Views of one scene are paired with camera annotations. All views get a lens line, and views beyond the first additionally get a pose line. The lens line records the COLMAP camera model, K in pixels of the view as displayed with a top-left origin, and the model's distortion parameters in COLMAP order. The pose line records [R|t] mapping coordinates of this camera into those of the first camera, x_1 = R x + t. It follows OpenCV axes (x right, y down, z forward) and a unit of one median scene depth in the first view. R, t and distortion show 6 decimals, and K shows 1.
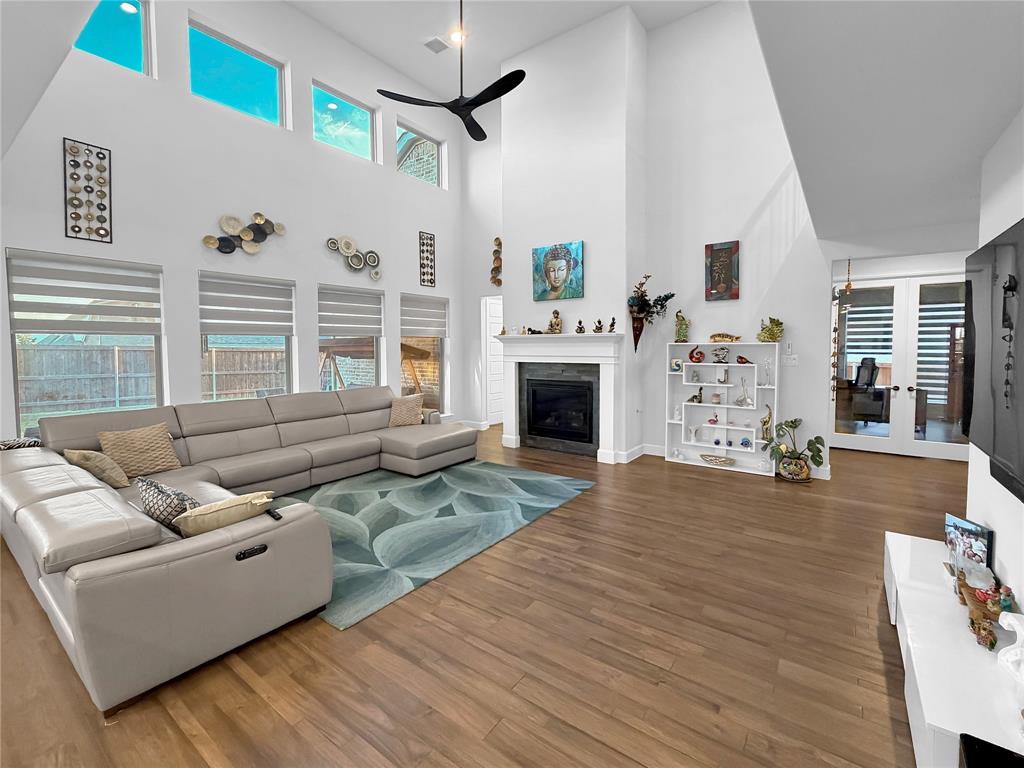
lens RADIAL K [[439.6, 0, 554.2], [0, 439.6, 361.6], [0, 0, 1]] dist [0.003920, -0.001081]
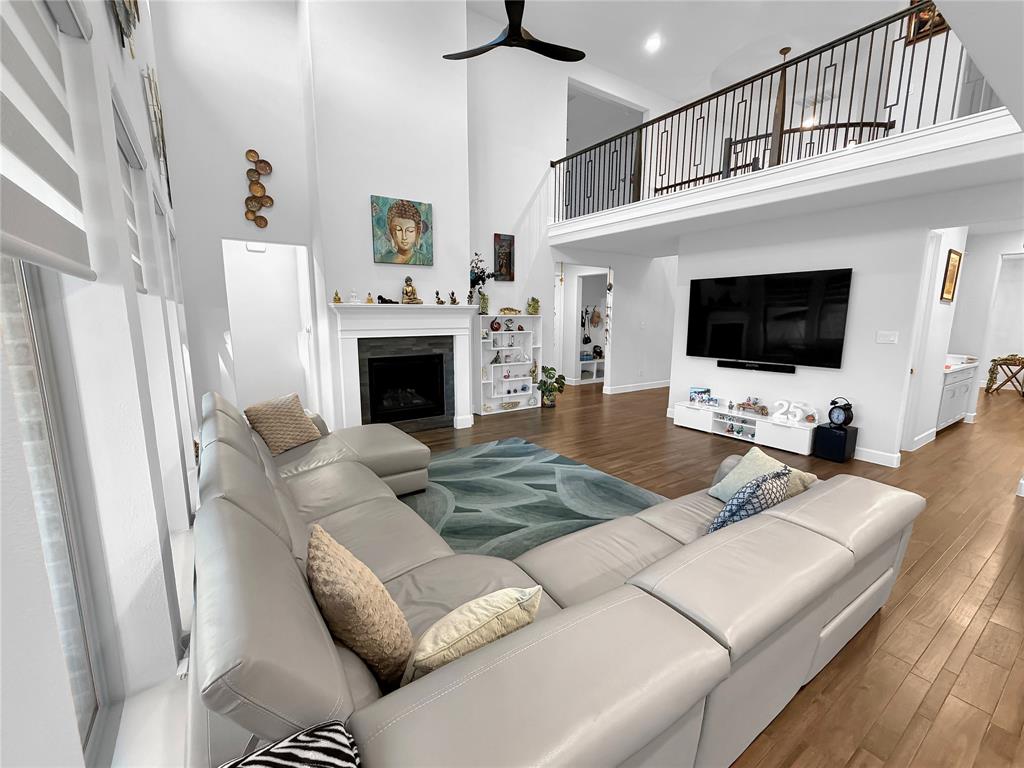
lens RADIAL K [[439.6, 0, 512.7], [0, 439.6, 386.0], [0, 0, 1]] dist [0.003920, -0.001081]
pose [[0.366886, -0.144095, 0.919038, -0.820086], [0.033378, 0.989334, 0.141792, -0.019276], [-0.929667, -0.021345, 0.367783, 0.503867]]
